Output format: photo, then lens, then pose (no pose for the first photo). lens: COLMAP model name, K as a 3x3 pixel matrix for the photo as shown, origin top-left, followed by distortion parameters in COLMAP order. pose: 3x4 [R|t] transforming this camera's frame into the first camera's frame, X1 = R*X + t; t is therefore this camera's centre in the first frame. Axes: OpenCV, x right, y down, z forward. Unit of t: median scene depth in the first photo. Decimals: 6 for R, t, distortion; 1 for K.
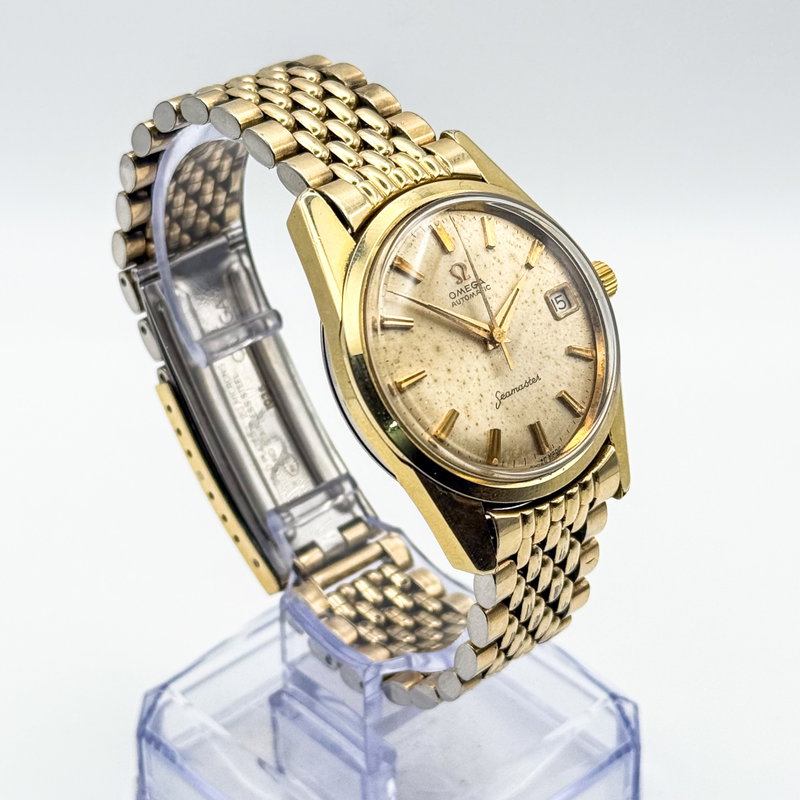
lens RADIAL K [[2194.5, 0, 399.2], [0, 2194.5, 414.7], [0, 0, 1]] dist [0.069858, -0.656160]
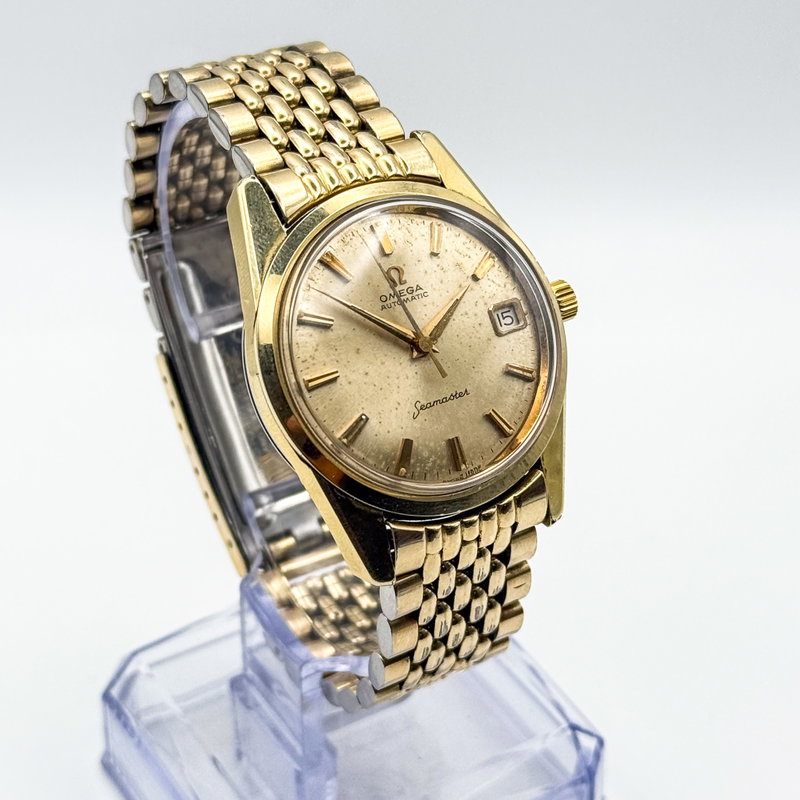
lens RADIAL K [[2194.5, 0, 399.2], [0, 2194.5, 414.7], [0, 0, 1]] dist [0.069858, -0.656160]
pose [[0.980735, 0.119178, -0.154773, 0.179566], [-0.117613, 0.992873, 0.019268, -0.021434], [0.155966, -0.000694, 0.987762, 0.031655]]
